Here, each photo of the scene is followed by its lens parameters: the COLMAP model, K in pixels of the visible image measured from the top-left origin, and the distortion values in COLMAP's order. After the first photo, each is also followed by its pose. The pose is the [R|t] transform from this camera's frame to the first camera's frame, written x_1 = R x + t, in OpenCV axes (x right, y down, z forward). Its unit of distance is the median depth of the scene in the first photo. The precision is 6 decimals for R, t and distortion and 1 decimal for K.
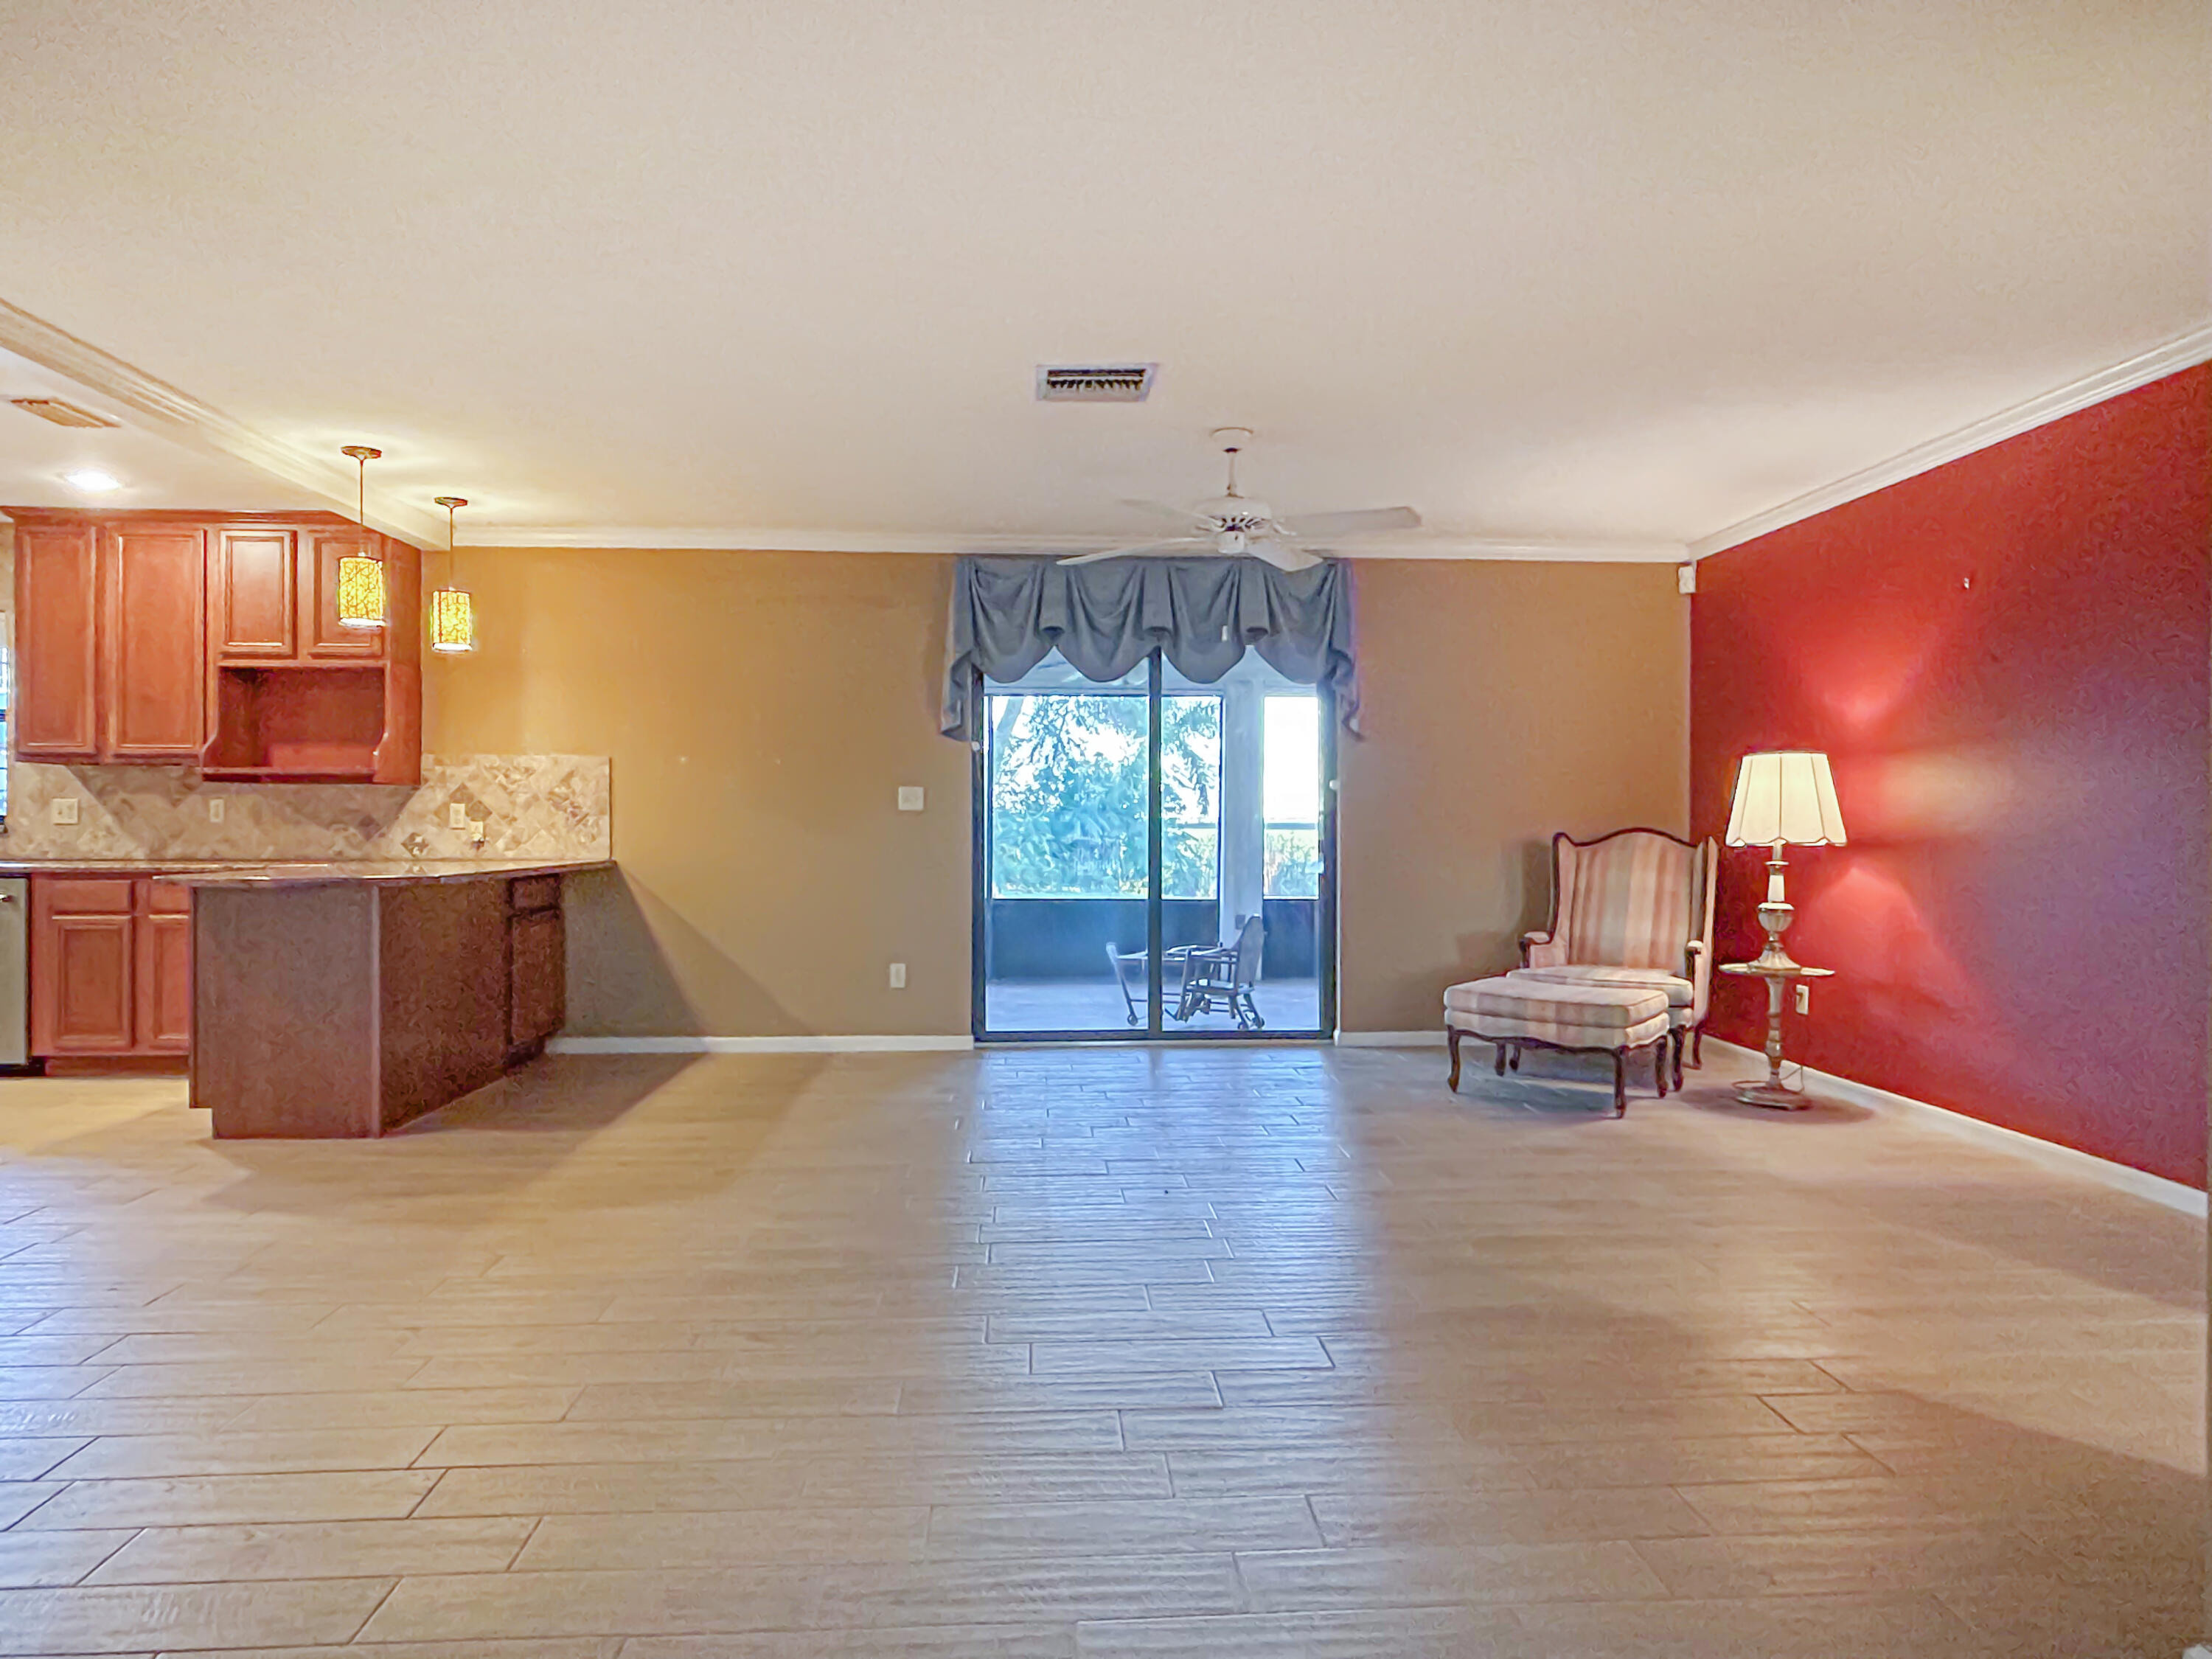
lens RADIAL K [[1329.6, 0, 1106.0], [0, 1329.6, 829.5], [0, 0, 1]] dist [0.000309, -0.001162]
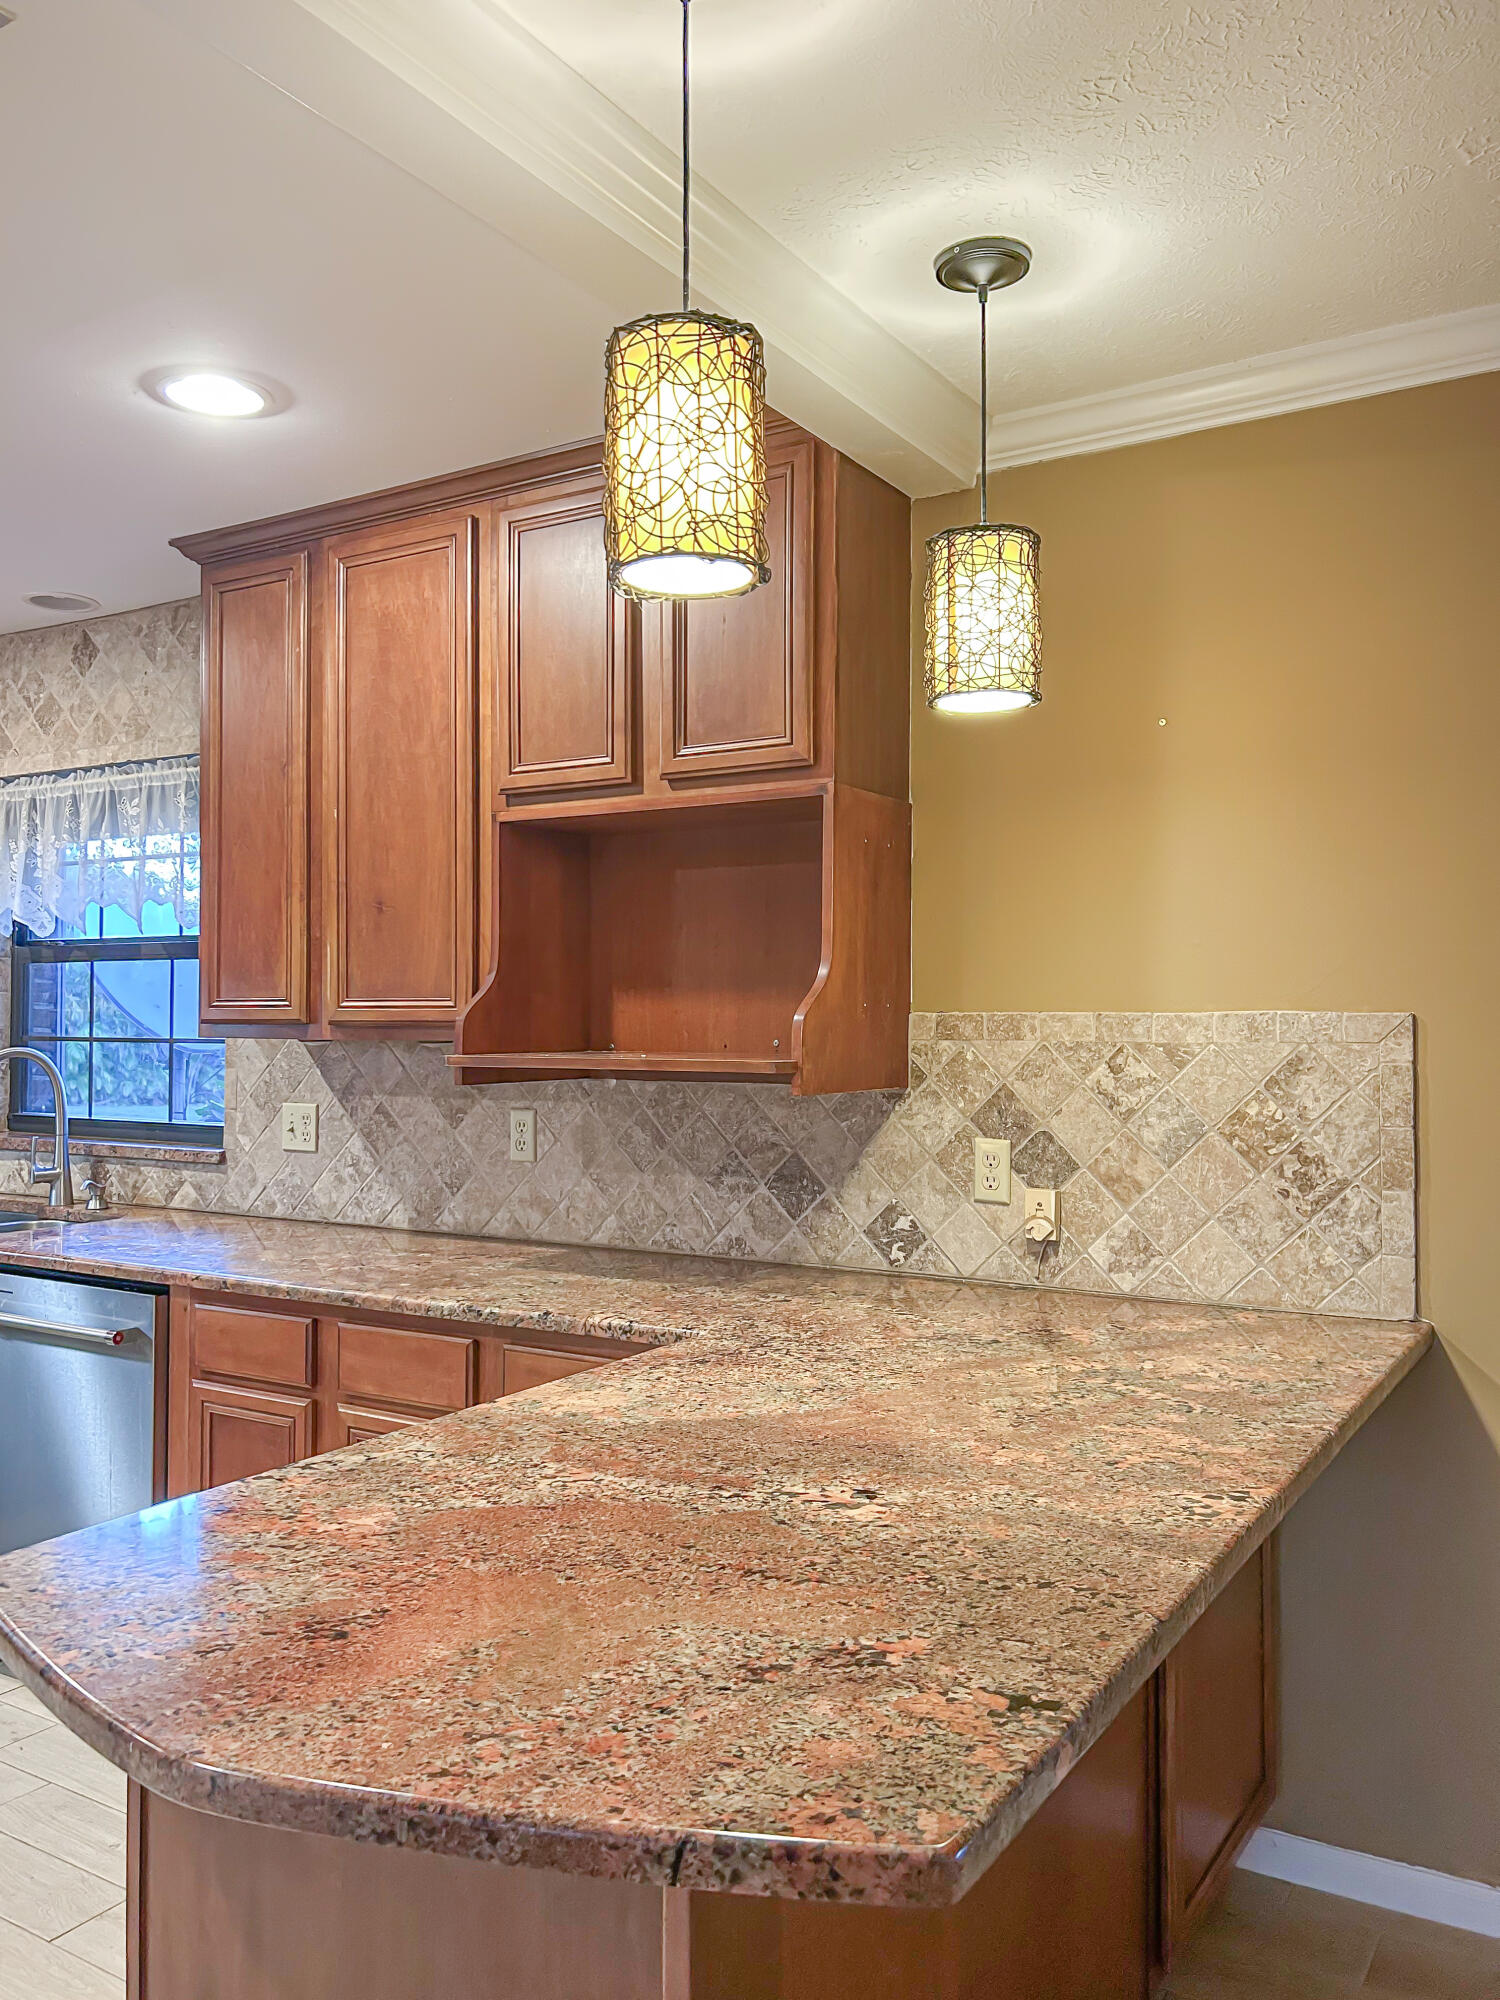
lens RADIAL K [[1471.6, 0, 750.0], [0, 1471.6, 1000.0], [0, 0, 1]] dist [0.069015, -0.031281]
pose [[0.829422, -0.008758, -0.558554, -0.307576], [-0.001022, 0.999852, -0.017195, -0.052390], [0.558621, 0.014833, 0.829290, 0.607352]]
